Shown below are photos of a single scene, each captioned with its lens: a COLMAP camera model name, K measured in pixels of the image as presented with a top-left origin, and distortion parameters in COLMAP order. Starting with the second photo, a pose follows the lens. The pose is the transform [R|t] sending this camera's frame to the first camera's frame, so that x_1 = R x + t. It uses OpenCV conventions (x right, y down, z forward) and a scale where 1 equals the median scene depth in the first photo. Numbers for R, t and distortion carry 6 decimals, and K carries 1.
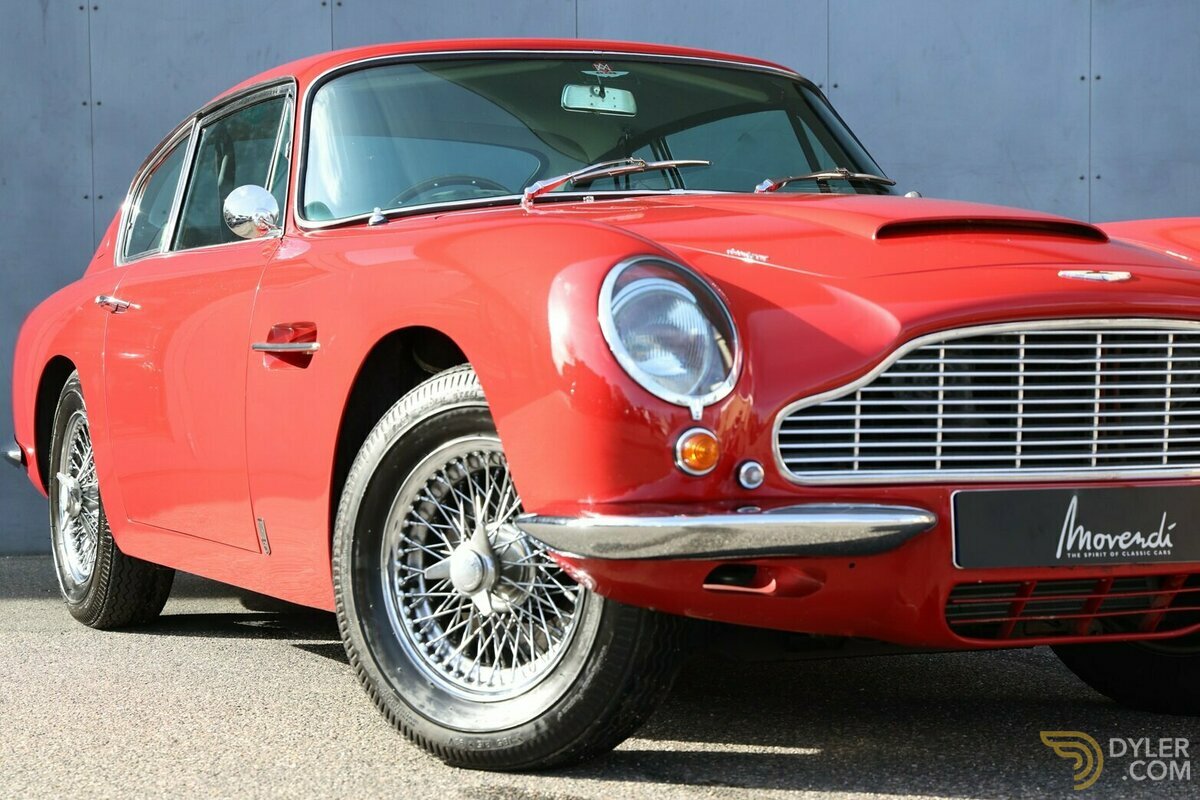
lens RADIAL K [[2668.3, 0, 601.6], [0, 2668.3, 394.8], [0, 0, 1]] dist [0.292446, 0.000000]
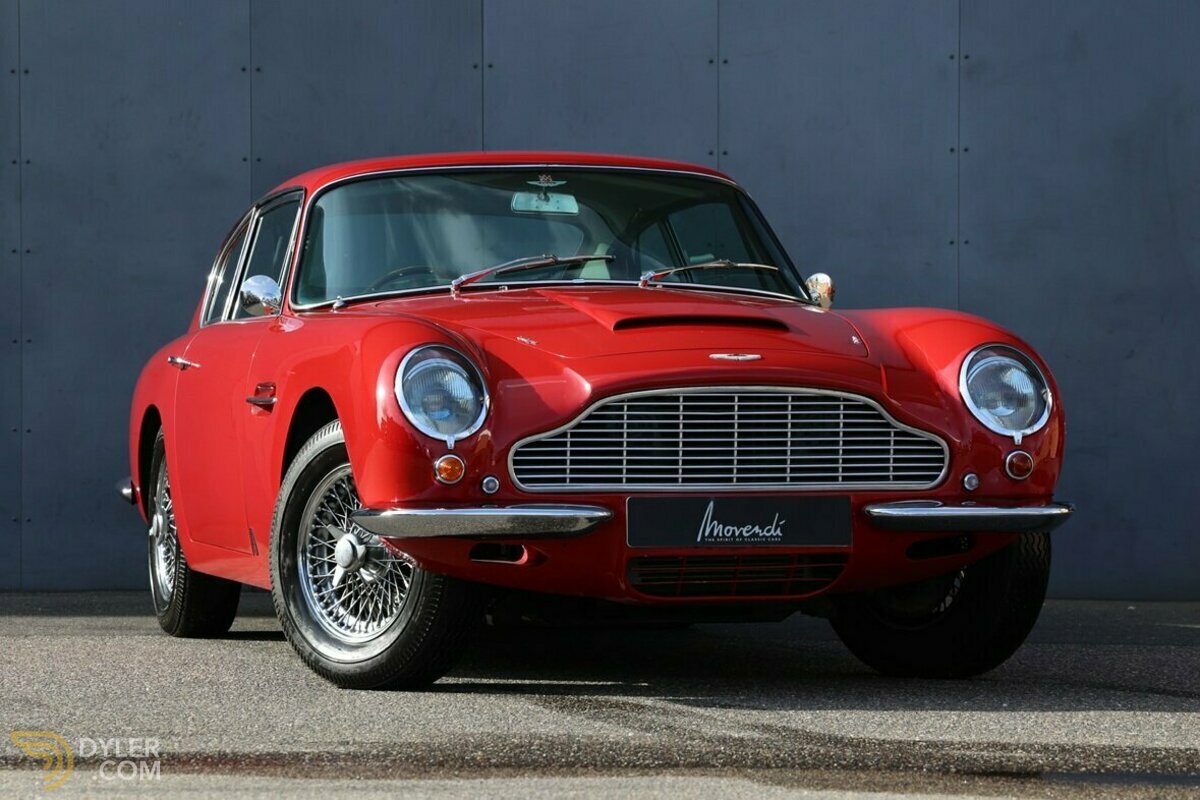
lens RADIAL K [[3699.6, 0, 599.0], [0, 3699.6, 402.3], [0, 0, 1]] dist [0.179359, 0.000000]
pose [[0.991471, 0.004473, -0.130252, 0.380866], [-0.006436, 0.999872, -0.014653, 0.012303], [0.130170, 0.015367, 0.991373, -1.083613]]
